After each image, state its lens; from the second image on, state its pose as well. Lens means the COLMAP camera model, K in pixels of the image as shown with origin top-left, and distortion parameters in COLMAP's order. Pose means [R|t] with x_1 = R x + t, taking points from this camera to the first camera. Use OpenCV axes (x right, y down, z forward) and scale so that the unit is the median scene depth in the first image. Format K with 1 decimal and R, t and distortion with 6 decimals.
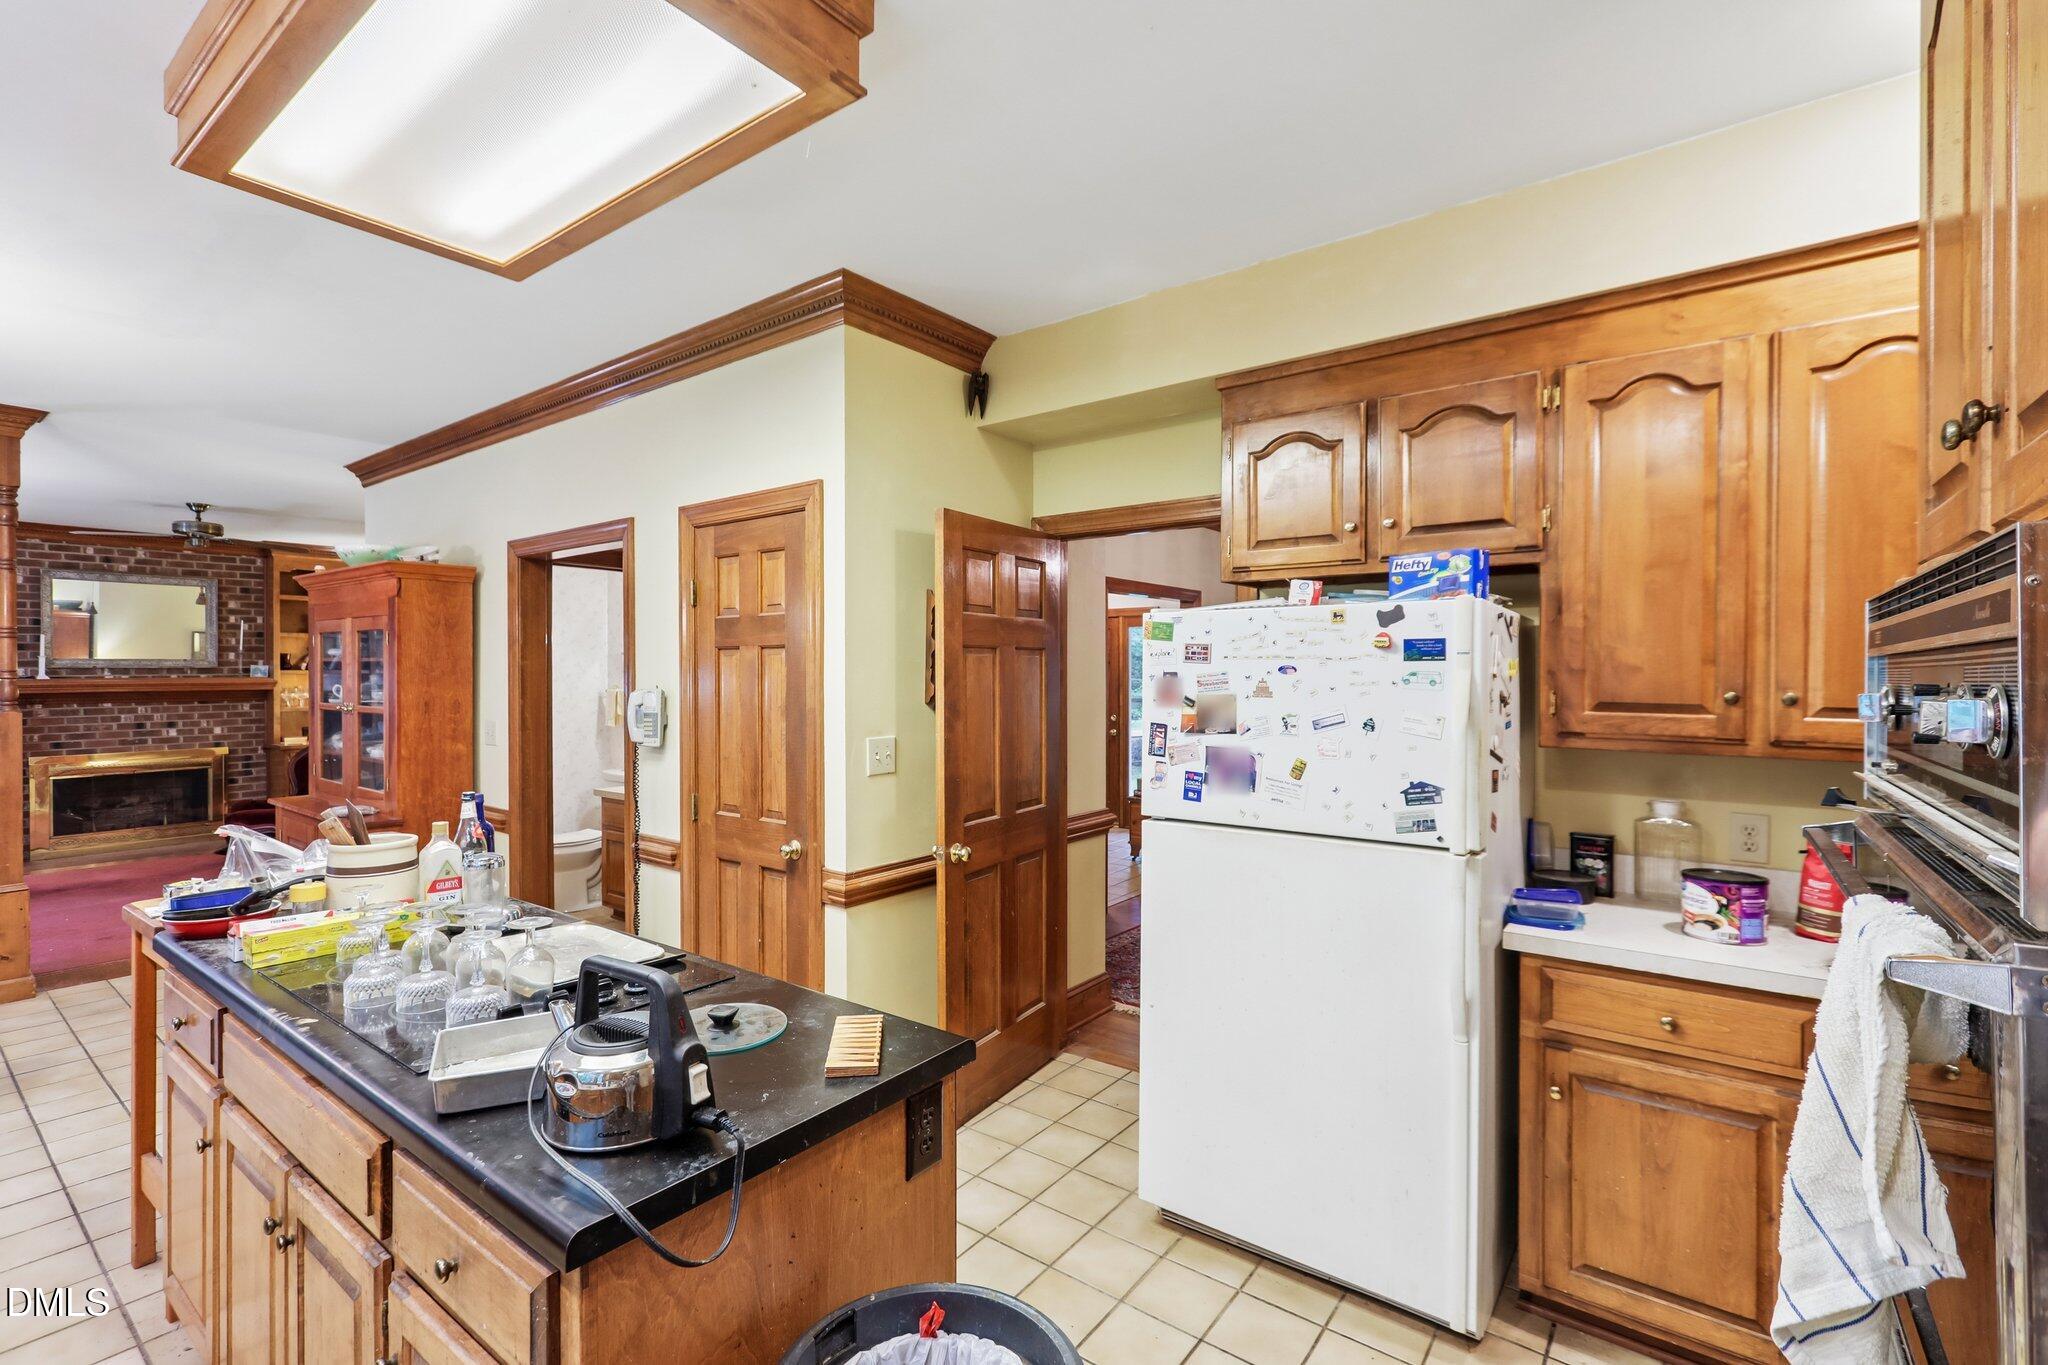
lens RADIAL K [[910.0, 0, 1032.1], [0, 910.0, 678.3], [0, 0, 1]] dist [-0.011208, 0.001600]
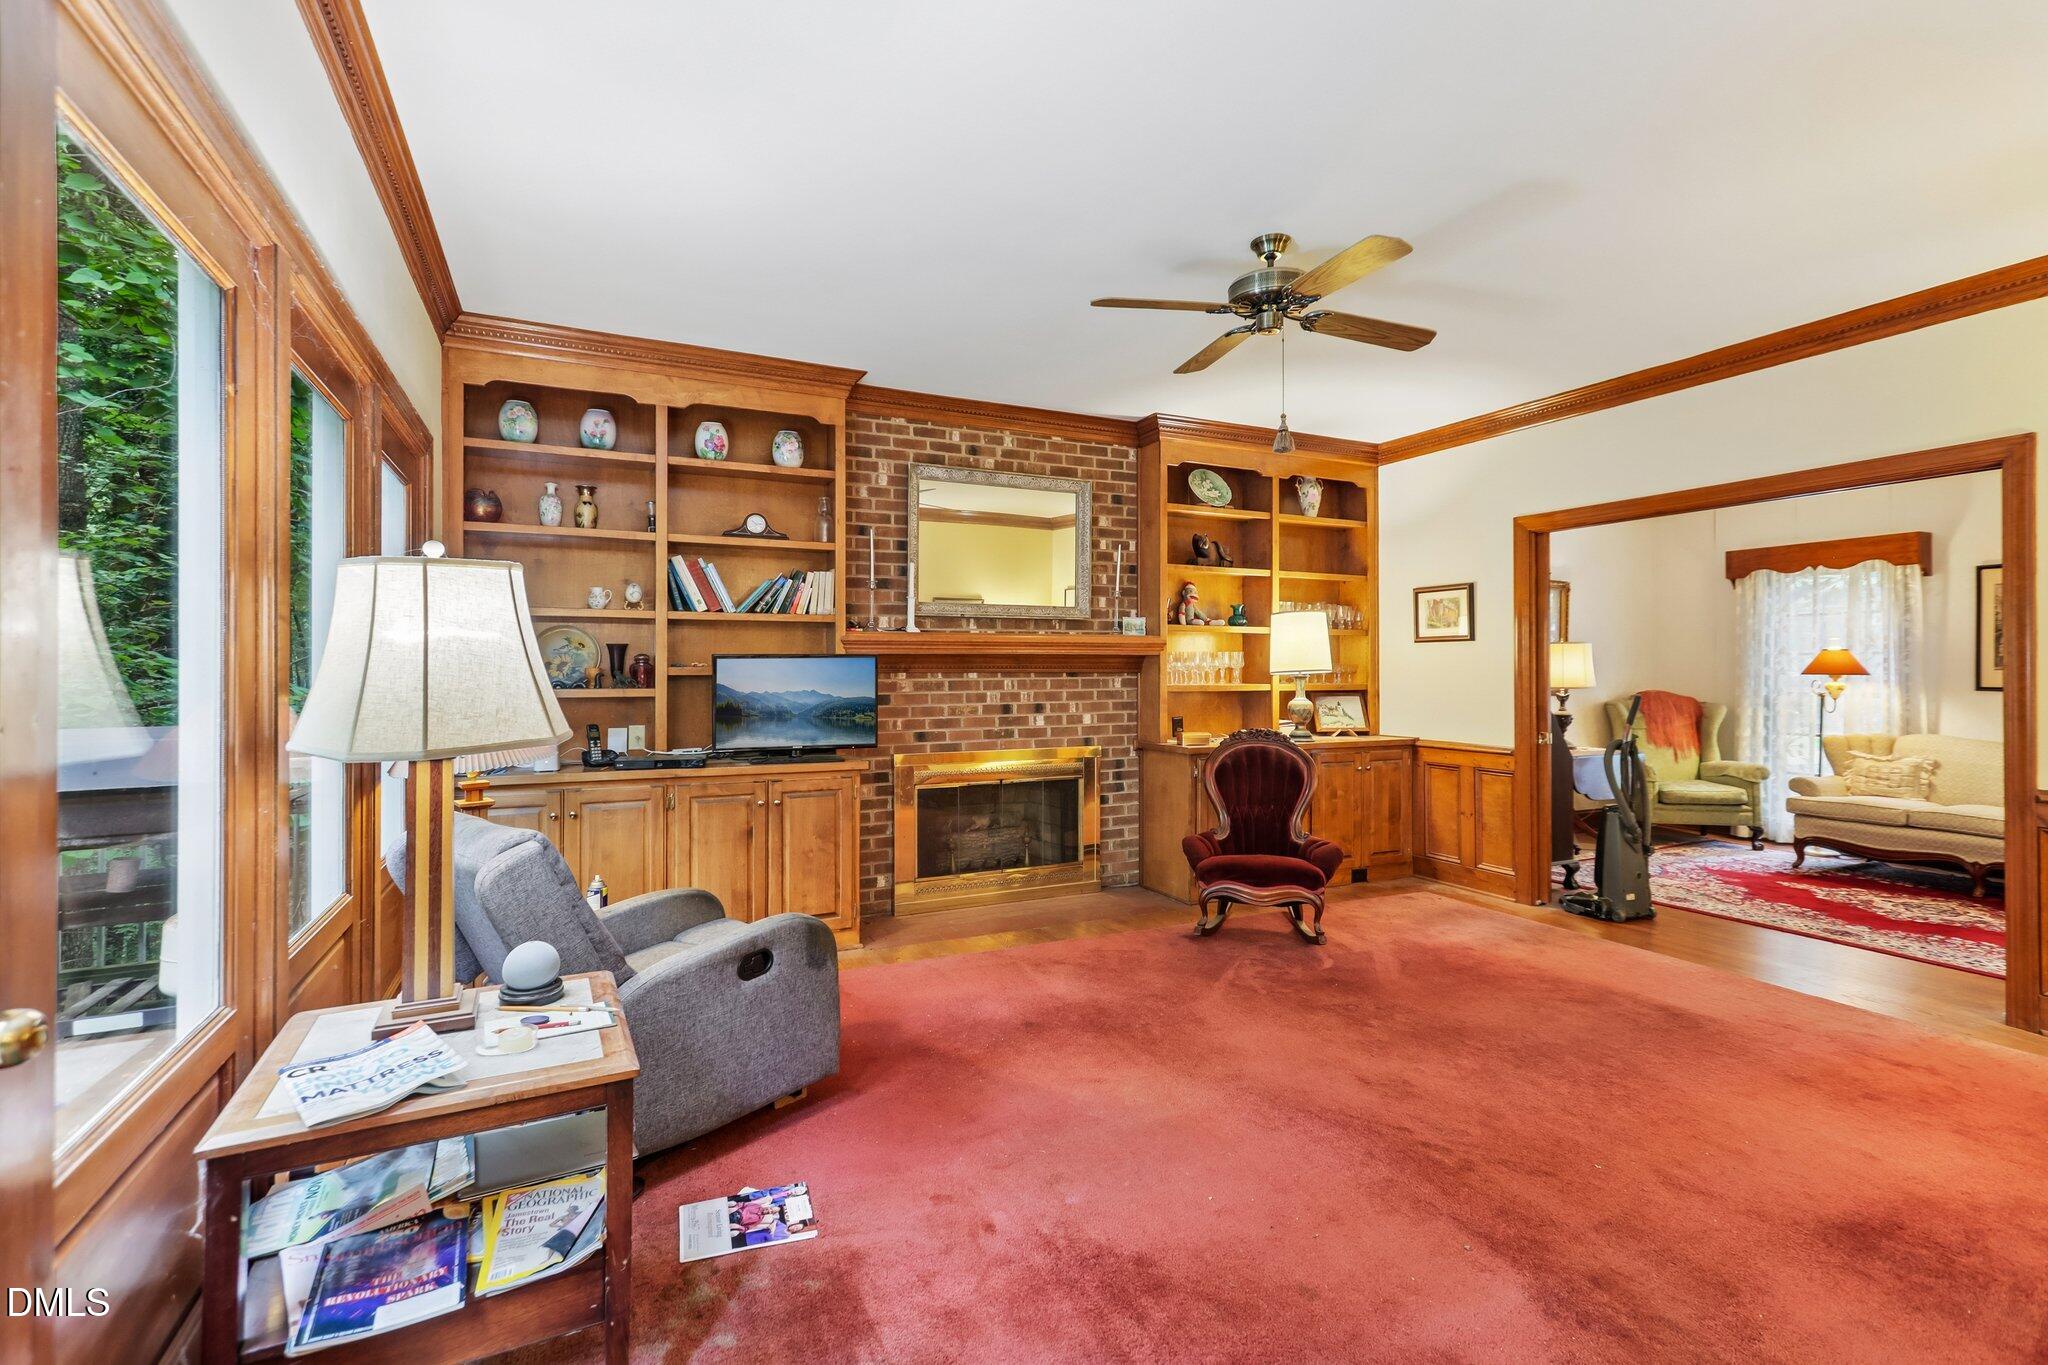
lens RADIAL K [[910.0, 0, 1008.5], [0, 910.0, 667.9], [0, 0, 1]] dist [-0.011208, 0.001600]
pose [[0.877310, -0.000109, -0.479924, -0.672727], [-0.004508, 0.999954, -0.008468, 0.028666], [0.479903, 0.009592, 0.877269, 0.429695]]
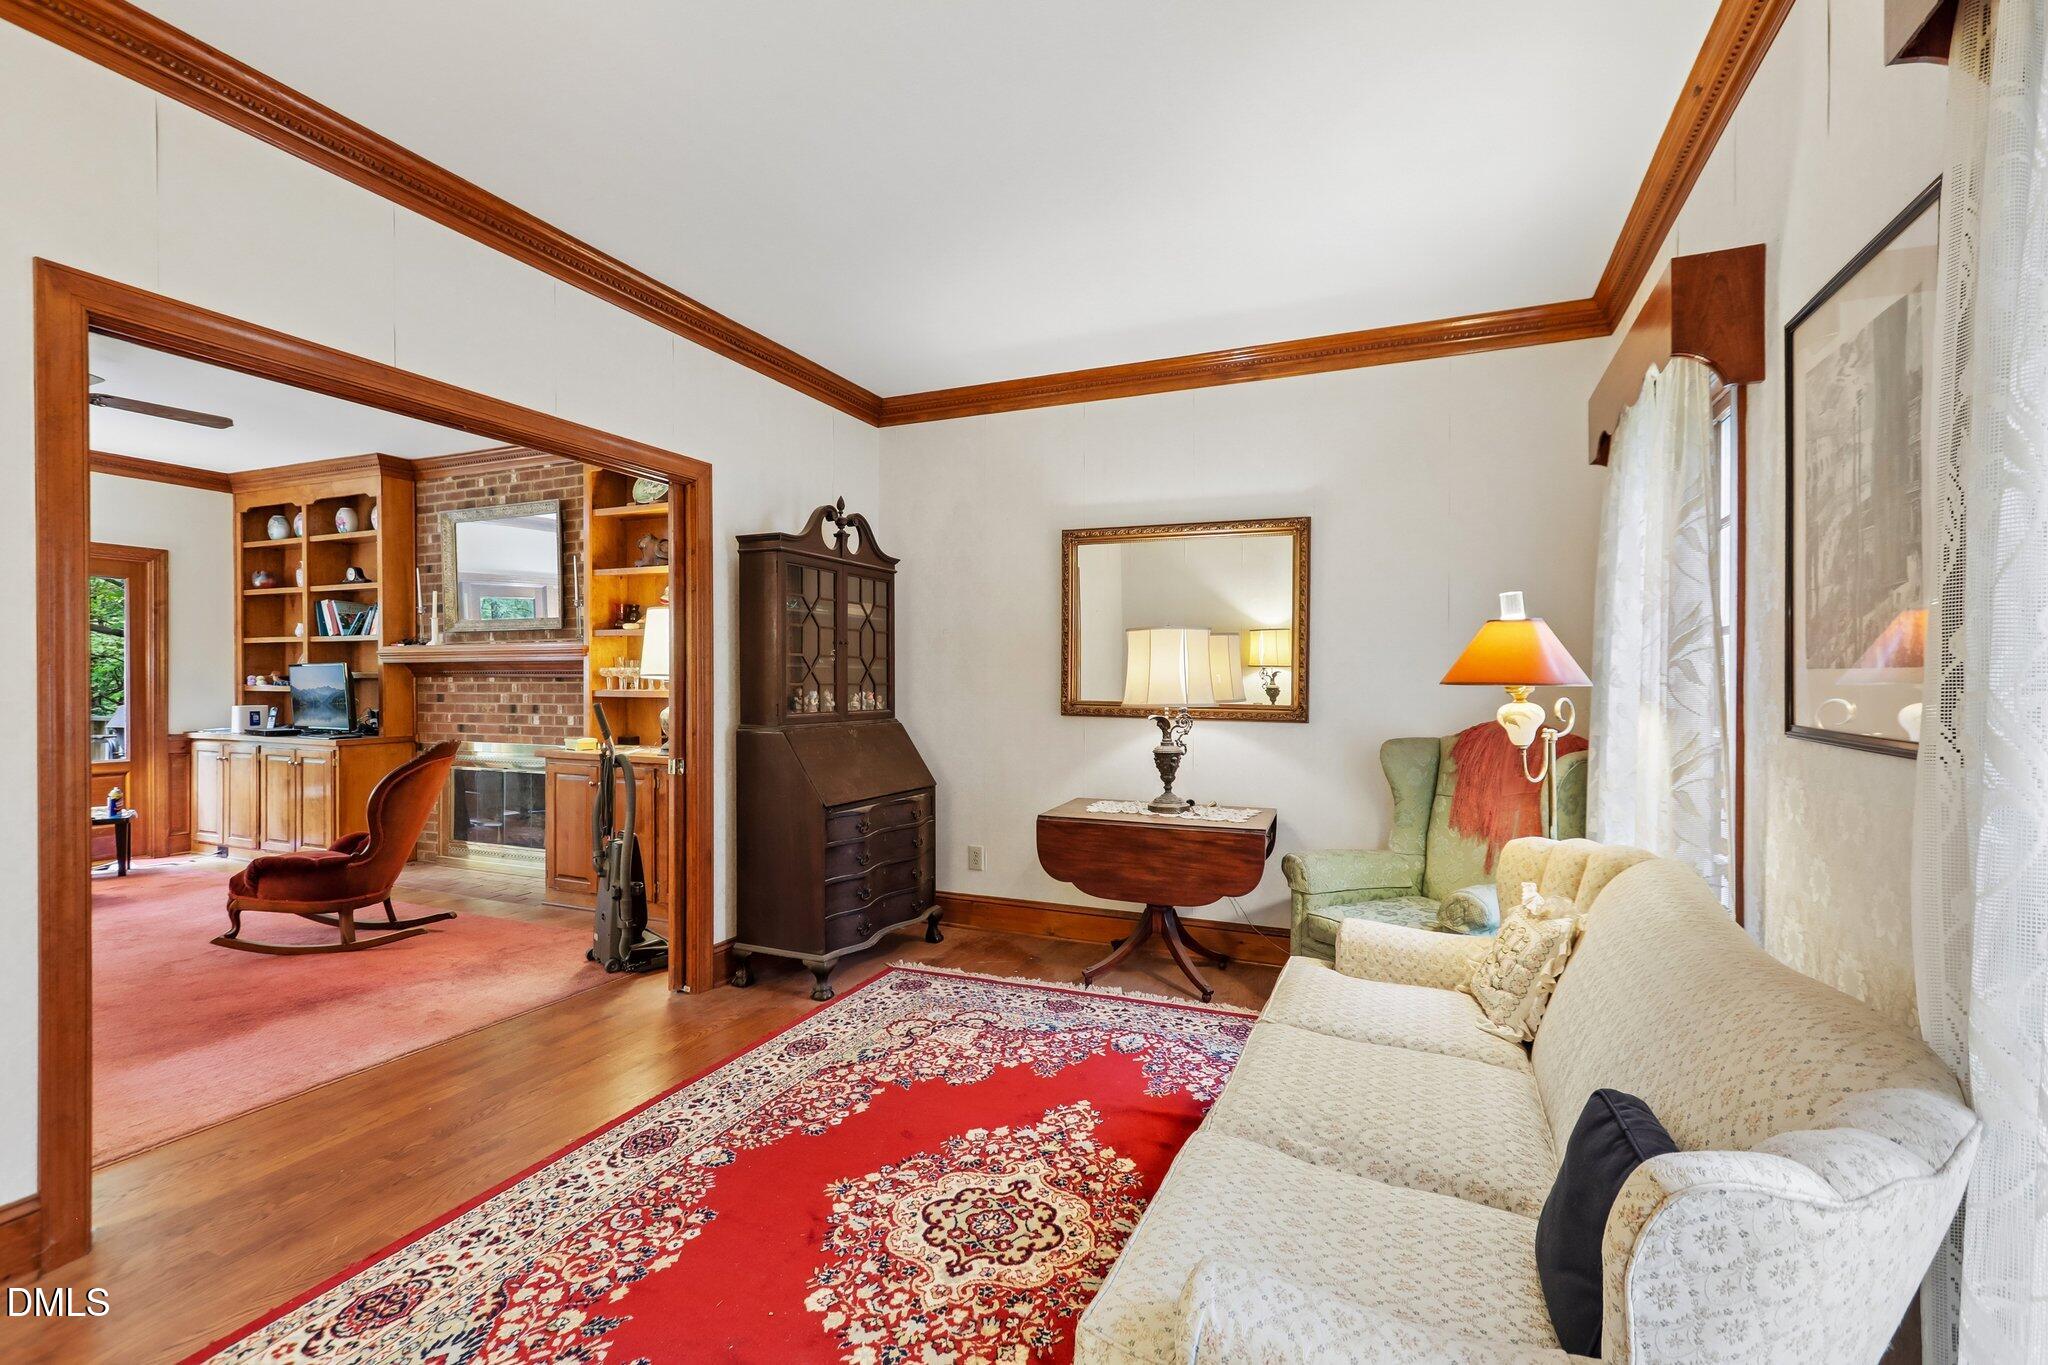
lens RADIAL K [[910.0, 0, 1037.0], [0, 910.0, 691.9], [0, 0, 1]] dist [-0.011208, 0.001600]
pose [[0.244584, 0.020930, -0.969402, -0.152676], [-0.009939, 0.999769, 0.019078, 0.019816], [0.969577, 0.004969, 0.244735, 1.227746]]
